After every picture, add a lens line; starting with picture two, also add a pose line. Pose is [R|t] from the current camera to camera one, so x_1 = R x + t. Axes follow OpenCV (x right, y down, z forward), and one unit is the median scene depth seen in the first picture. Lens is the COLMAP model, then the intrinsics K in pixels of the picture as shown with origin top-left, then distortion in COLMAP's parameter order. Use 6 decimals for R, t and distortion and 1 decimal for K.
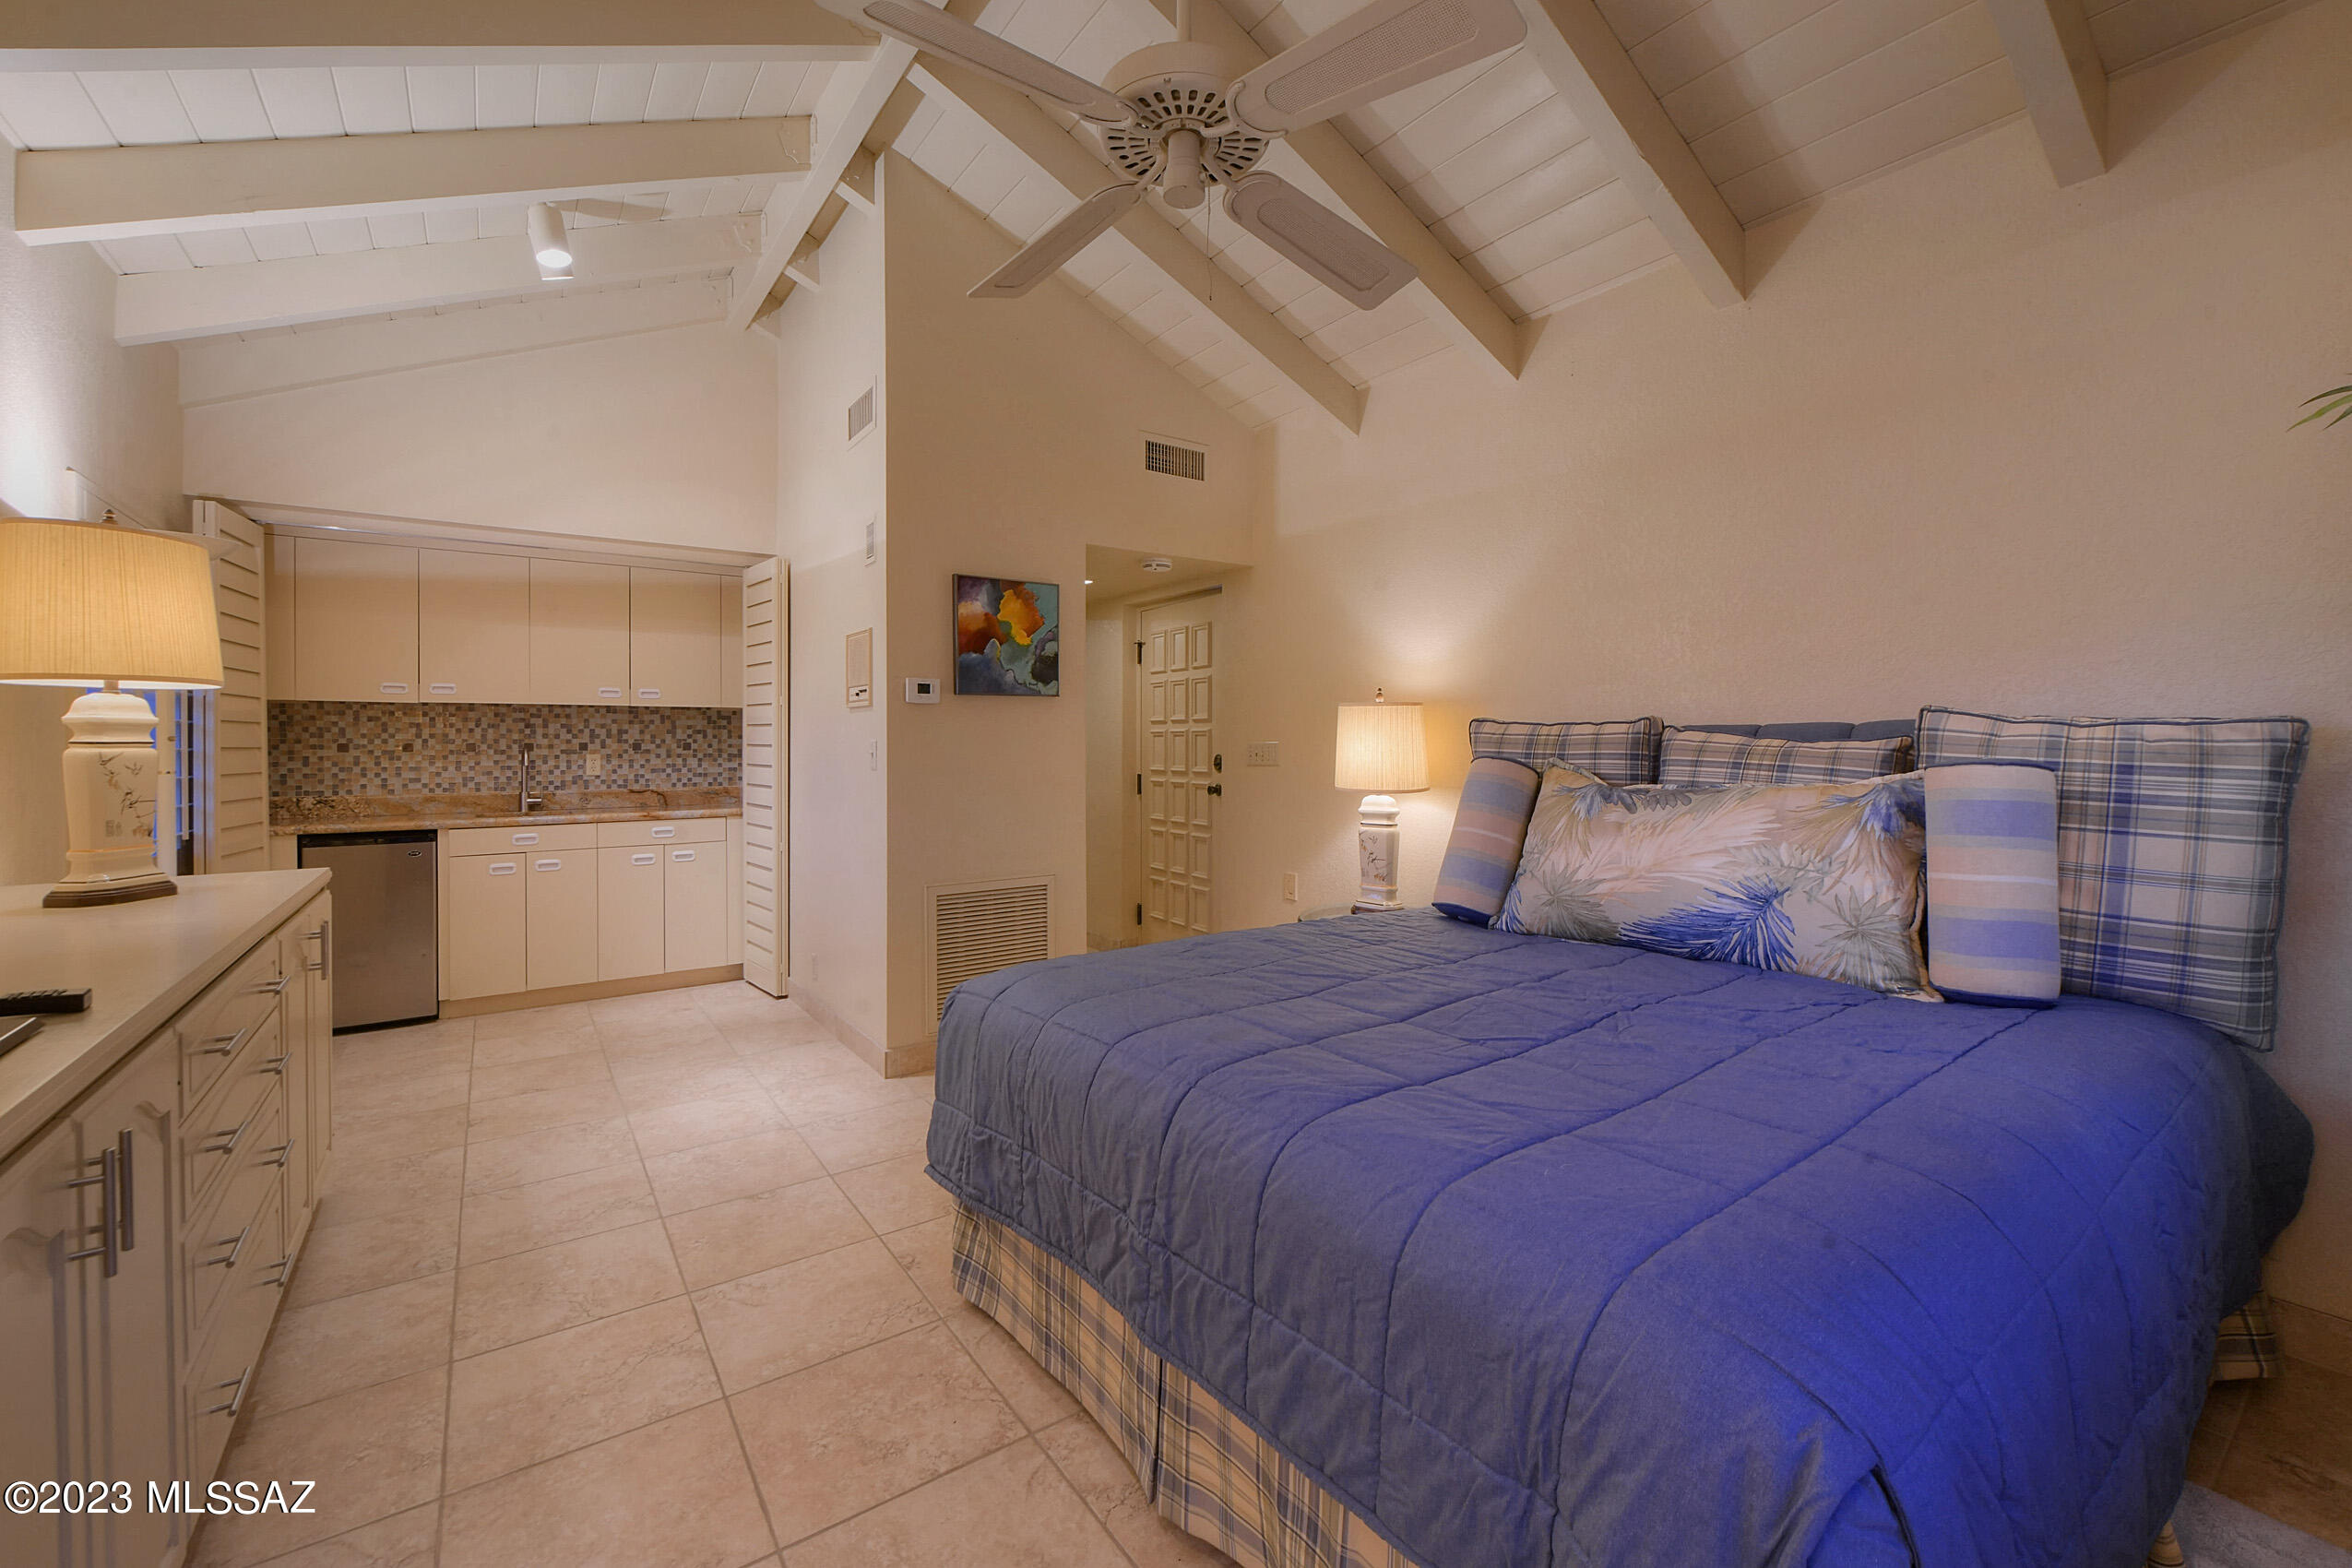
lens RADIAL K [[959.4, 0, 1180.2], [0, 959.4, 766.4], [0, 0, 1]] dist [-0.001894, -0.000343]
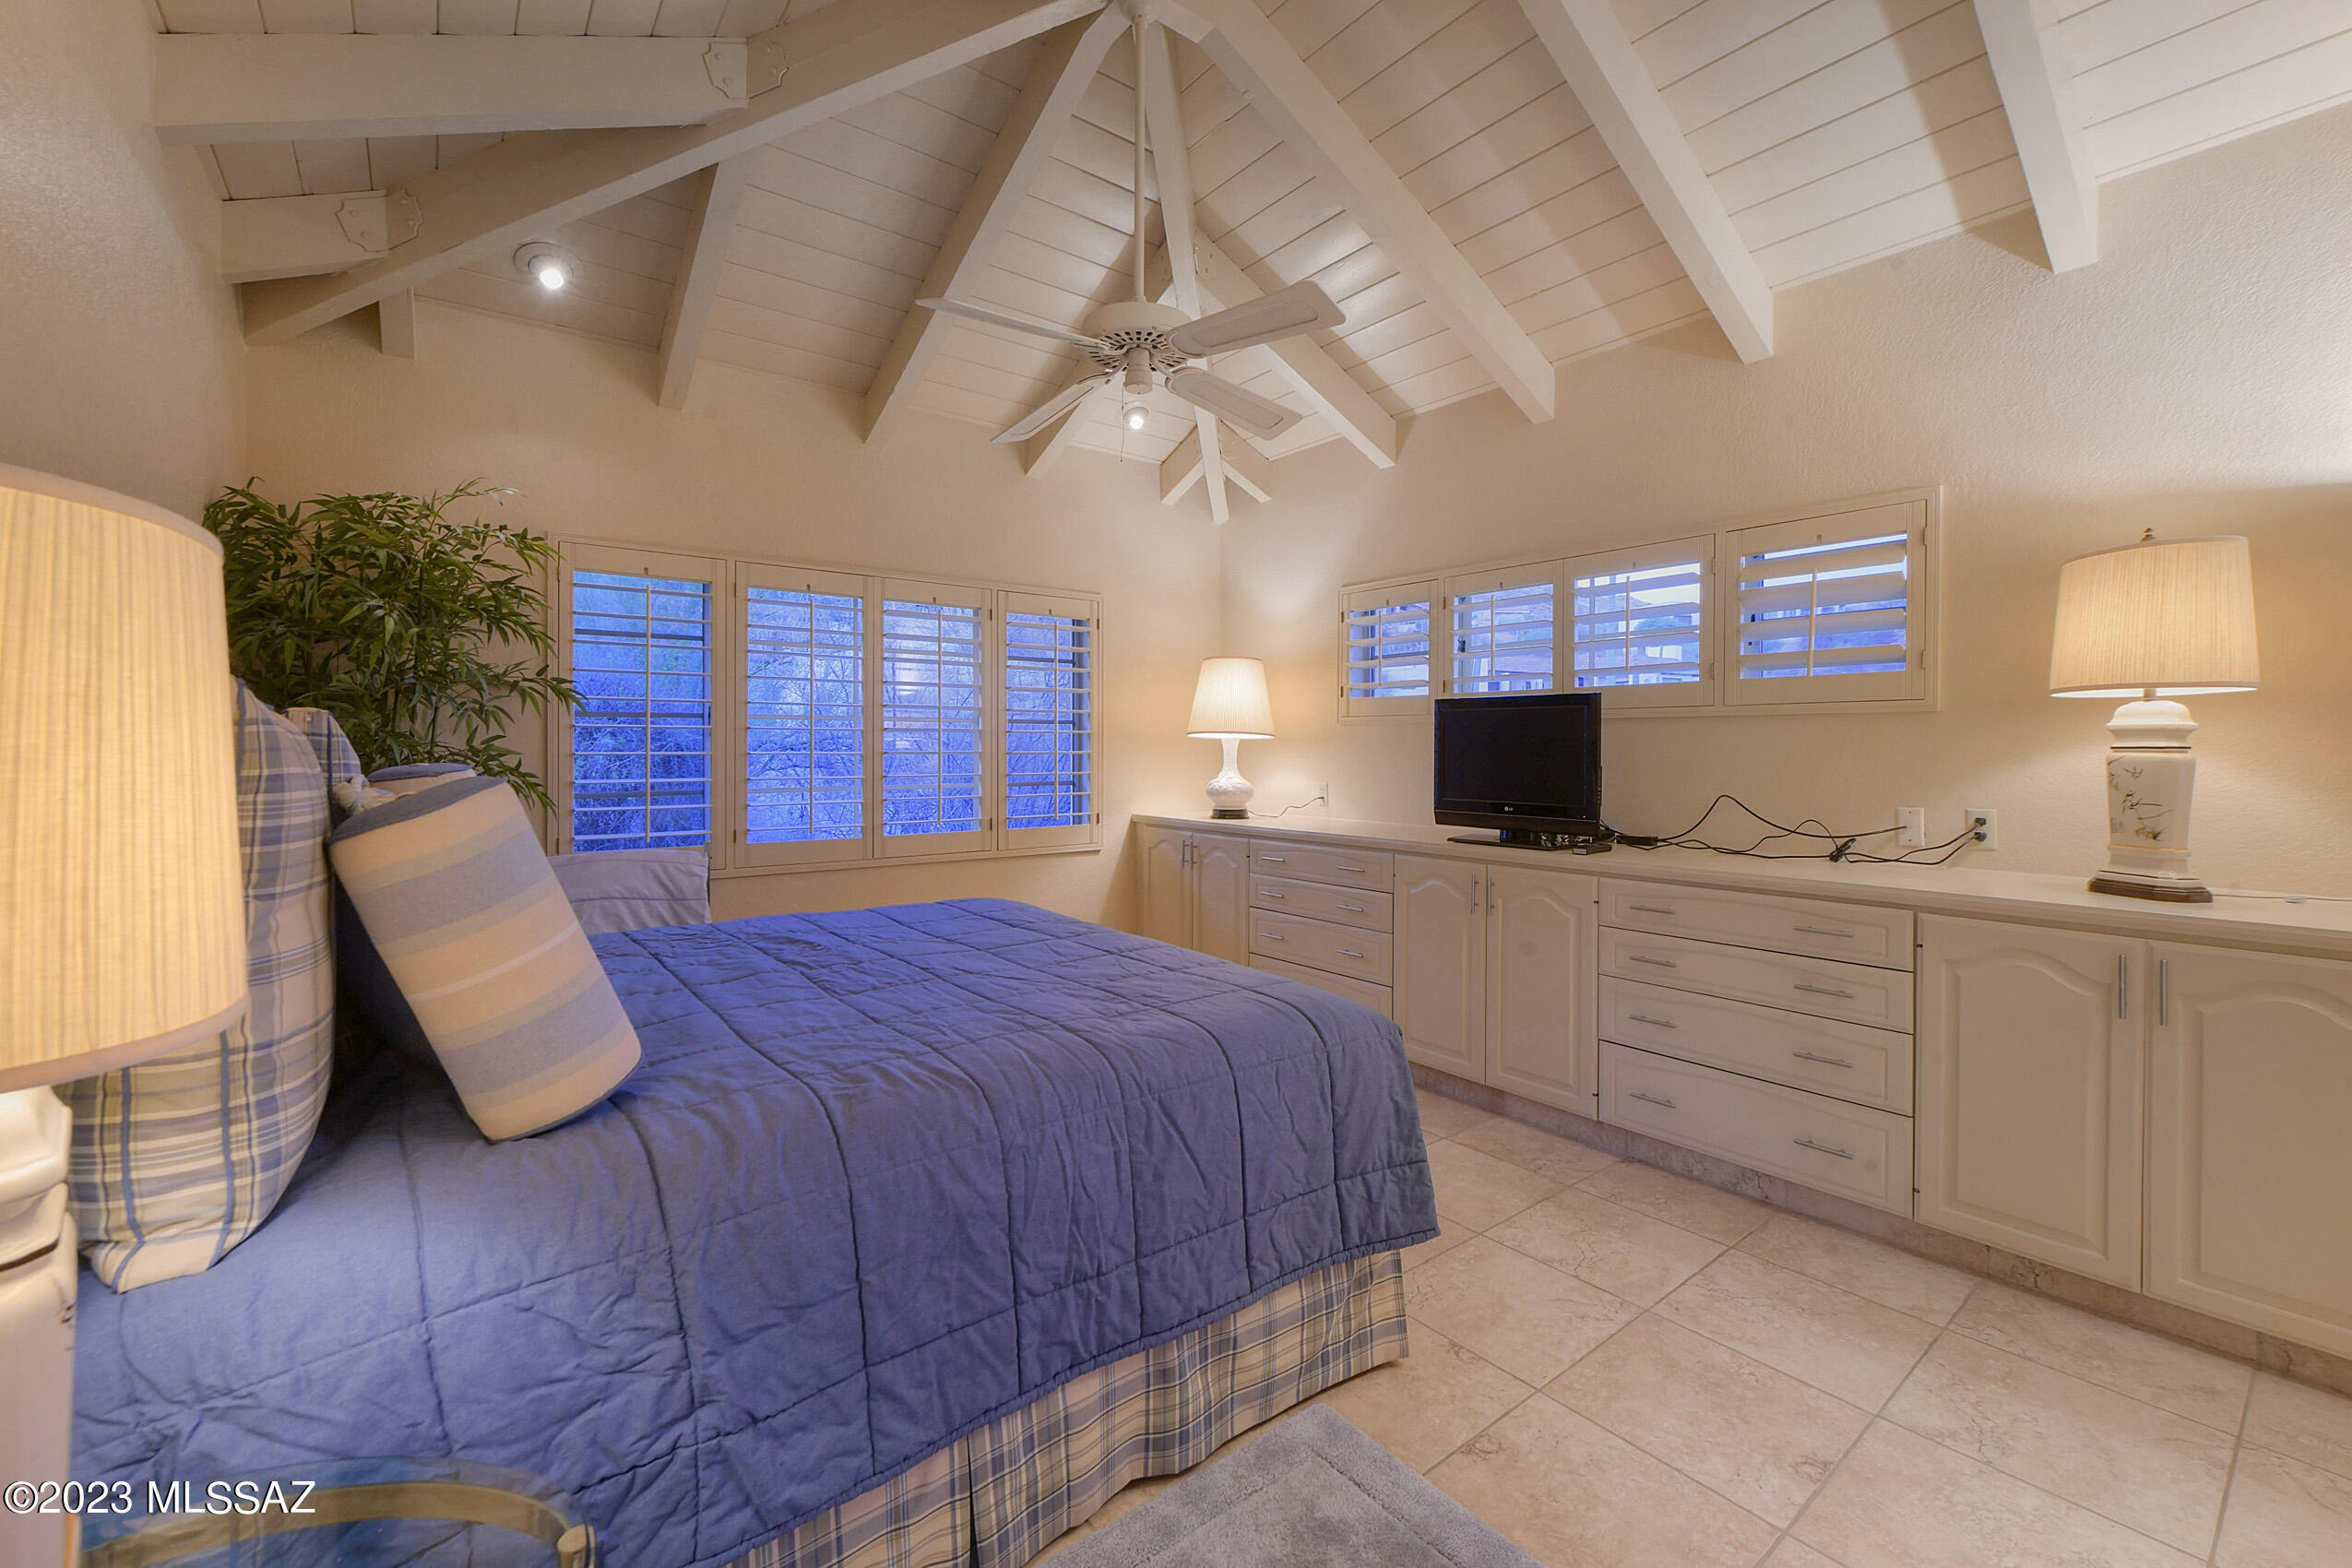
lens RADIAL K [[959.4, 0, 1174.7], [0, 959.4, 761.5], [0, 0, 1]] dist [-0.001894, -0.000343]
pose [[-0.999092, 0.001676, -0.042573, 0.010643], [-0.000026, 0.999202, 0.039954, -0.051257], [0.042606, 0.039919, -0.998294, 1.994318]]
